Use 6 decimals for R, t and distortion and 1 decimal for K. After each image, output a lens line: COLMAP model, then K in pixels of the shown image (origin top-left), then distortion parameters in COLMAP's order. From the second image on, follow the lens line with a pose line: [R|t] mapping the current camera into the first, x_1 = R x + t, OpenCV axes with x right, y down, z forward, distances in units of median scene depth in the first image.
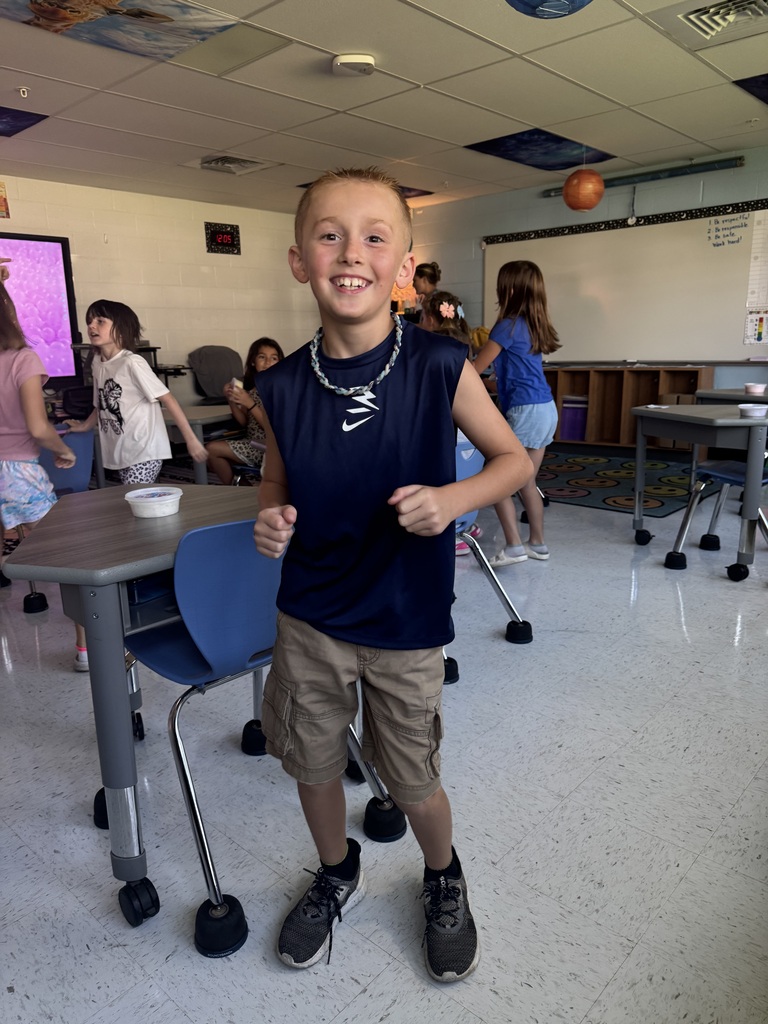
lens RADIAL K [[719.4, 0, 384.0], [0, 719.4, 512.0], [0, 0, 1]] dist [0.039381, -0.005418]
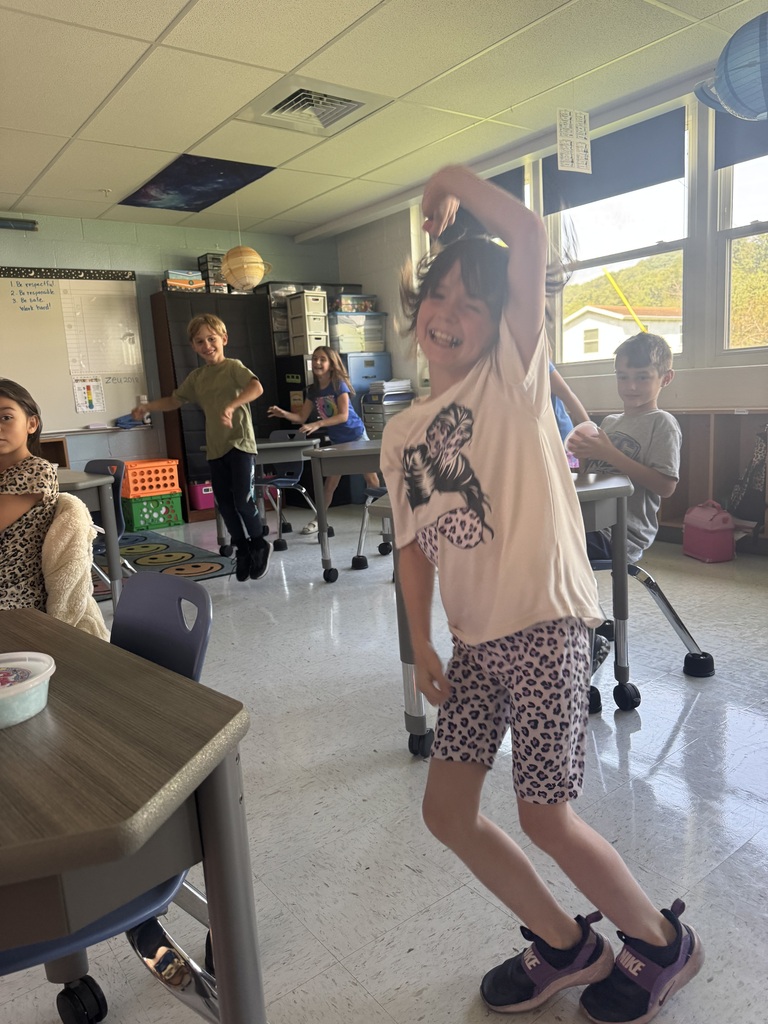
lens RADIAL K [[733.0, 0, 384.0], [0, 733.0, 512.0], [0, 0, 1]] dist [0.042771, -0.096460]
pose [[0.197393, -0.142479, 0.969915, -0.396647], [0.282444, 0.955694, 0.082908, -0.072478], [-0.938755, 0.257581, 0.228890, 0.438425]]
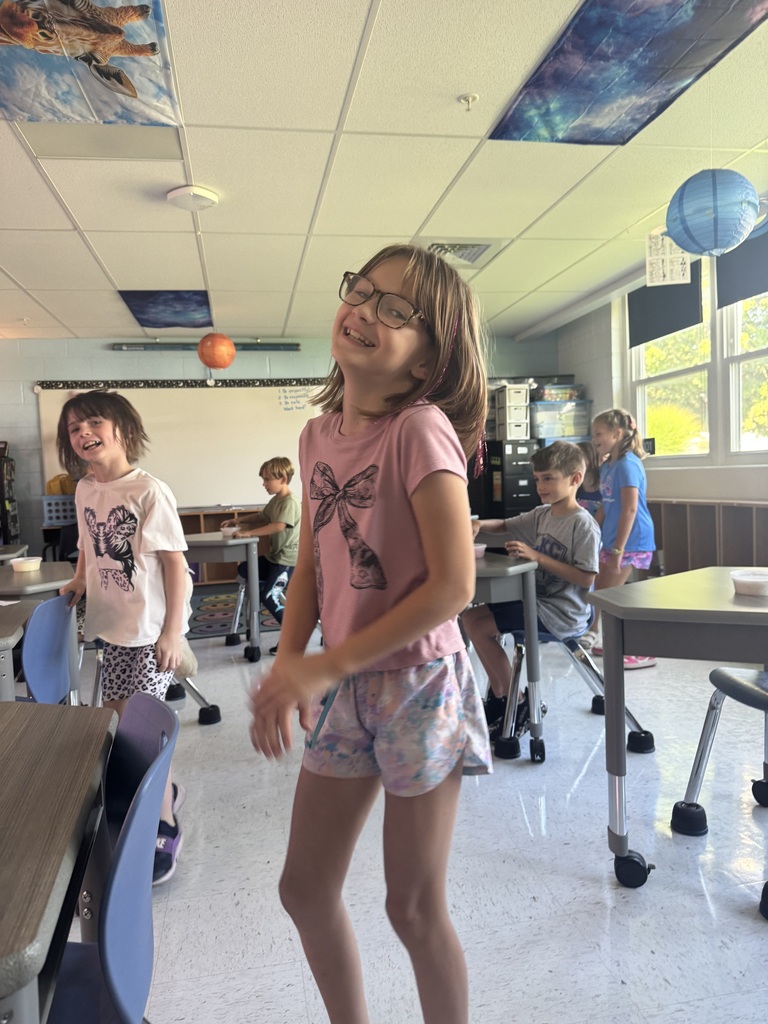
lens RADIAL K [[719.4, 0, 384.0], [0, 719.4, 512.0], [0, 0, 1]] dist [0.039381, -0.005418]
pose [[0.607039, -0.037722, 0.793776, -0.416305], [0.214961, 0.969428, -0.118322, -0.022589], [-0.765046, 0.242457, 0.596589, 0.203496]]
